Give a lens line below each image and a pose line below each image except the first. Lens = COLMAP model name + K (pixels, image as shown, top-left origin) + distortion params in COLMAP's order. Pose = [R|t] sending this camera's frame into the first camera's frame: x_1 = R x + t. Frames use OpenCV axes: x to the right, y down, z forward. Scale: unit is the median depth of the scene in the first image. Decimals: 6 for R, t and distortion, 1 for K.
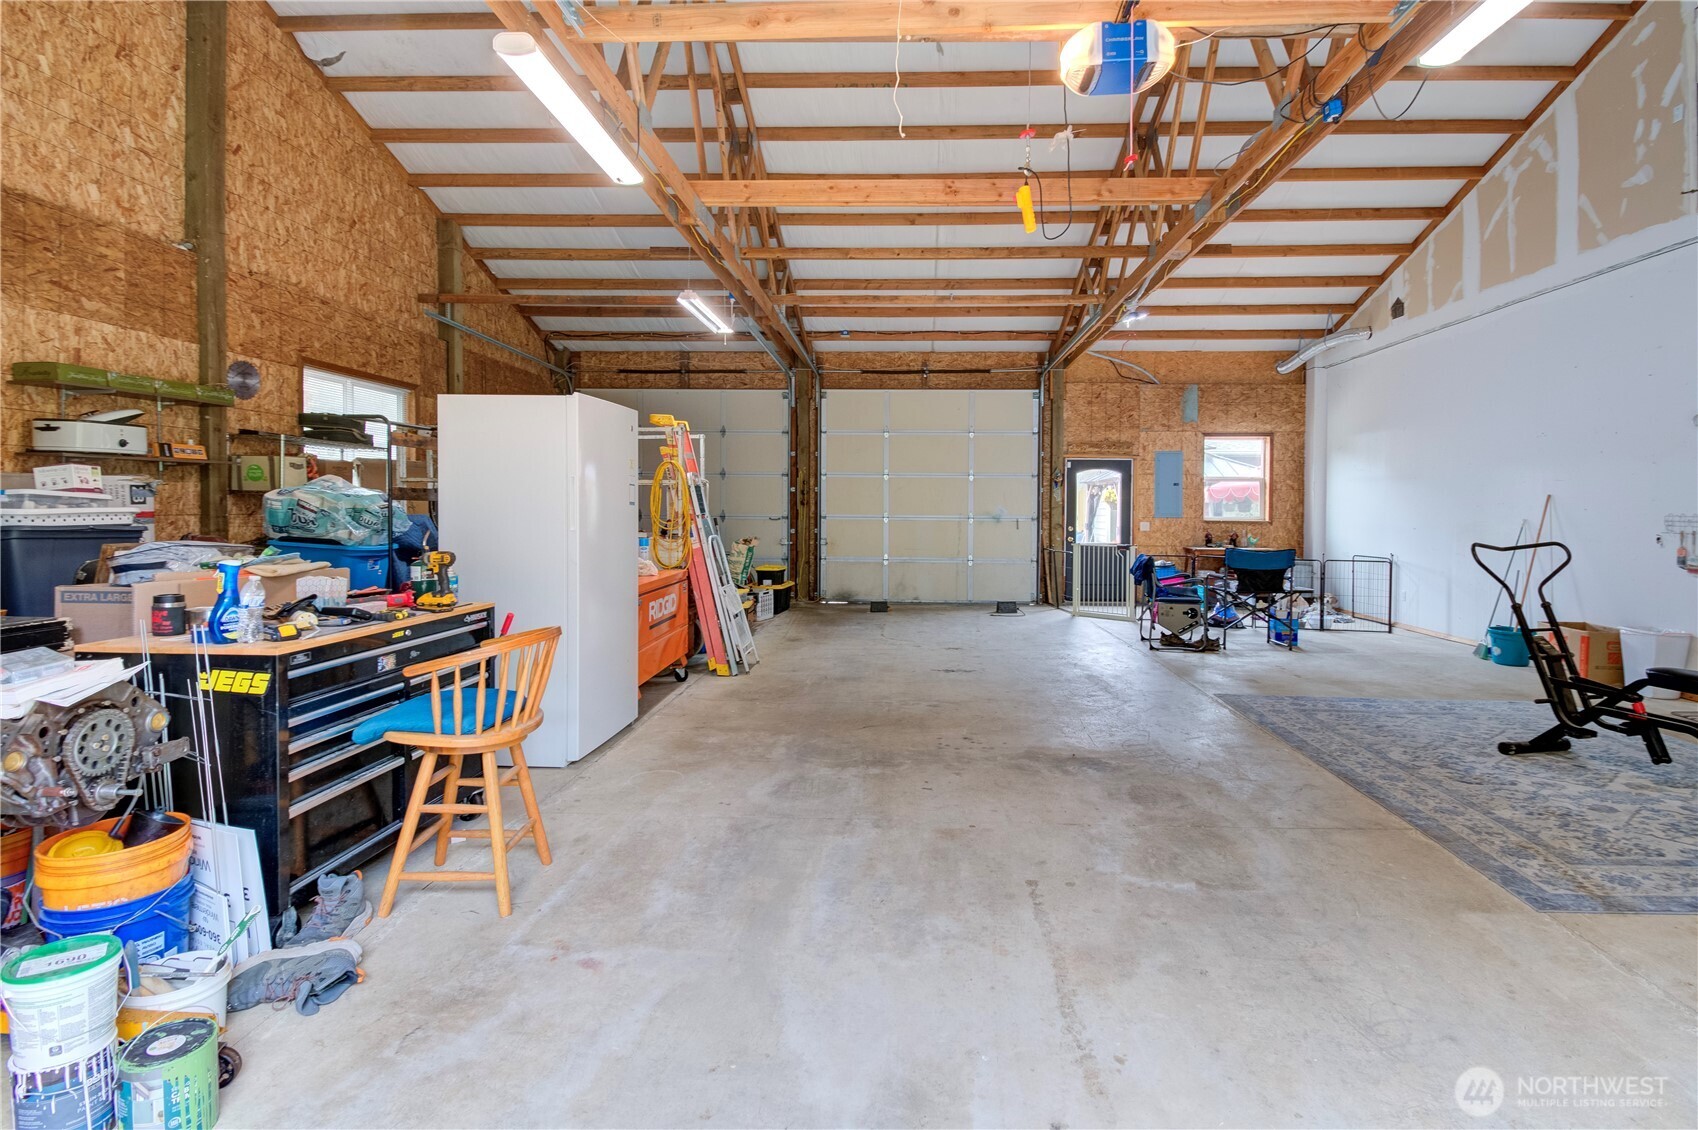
lens RADIAL K [[774.6, 0, 843.4], [0, 774.6, 518.4], [0, 0, 1]] dist [0.003558, -0.001250]
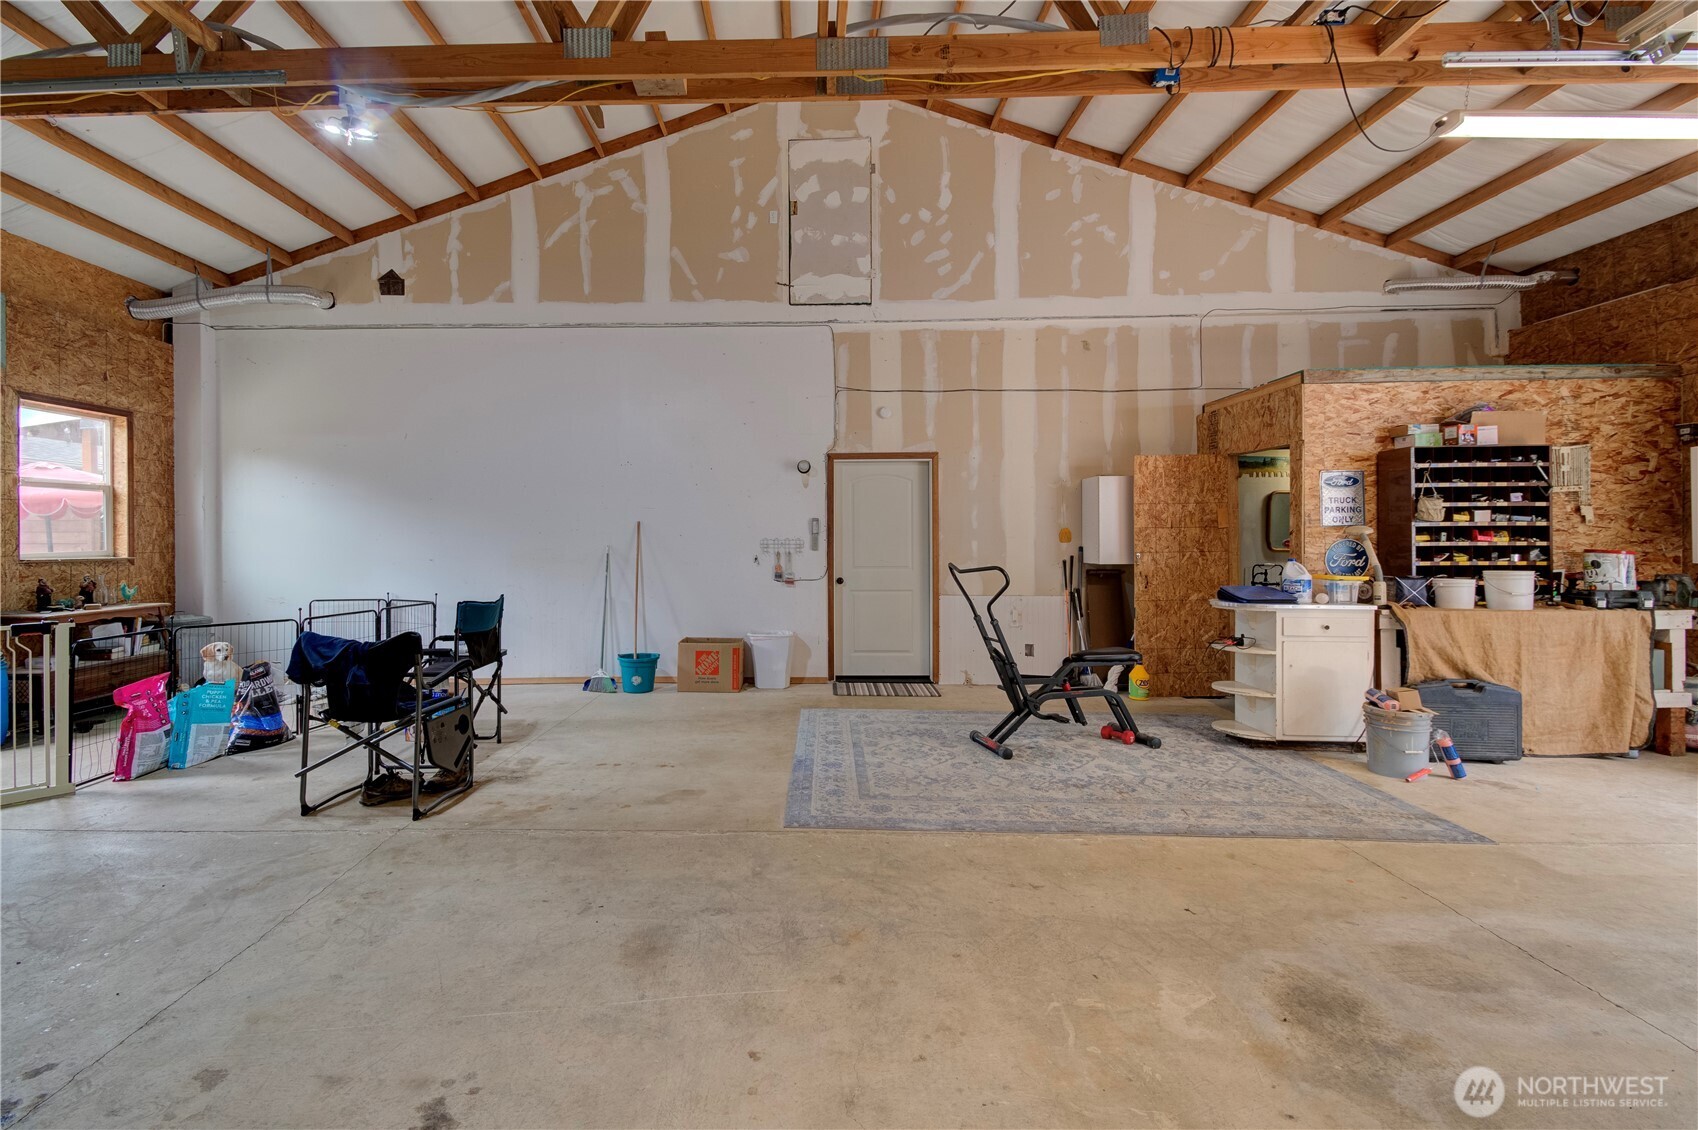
lens RADIAL K [[742.9, 0, 843.6], [0, 742.9, 542.5], [0, 0, 1]] dist [0.014274, -0.000653]
pose [[-0.057714, -0.019898, 0.998135, -0.100556], [0.016771, 0.999641, 0.020897, -0.016879], [-0.998192, 0.017946, -0.057360, 0.718102]]
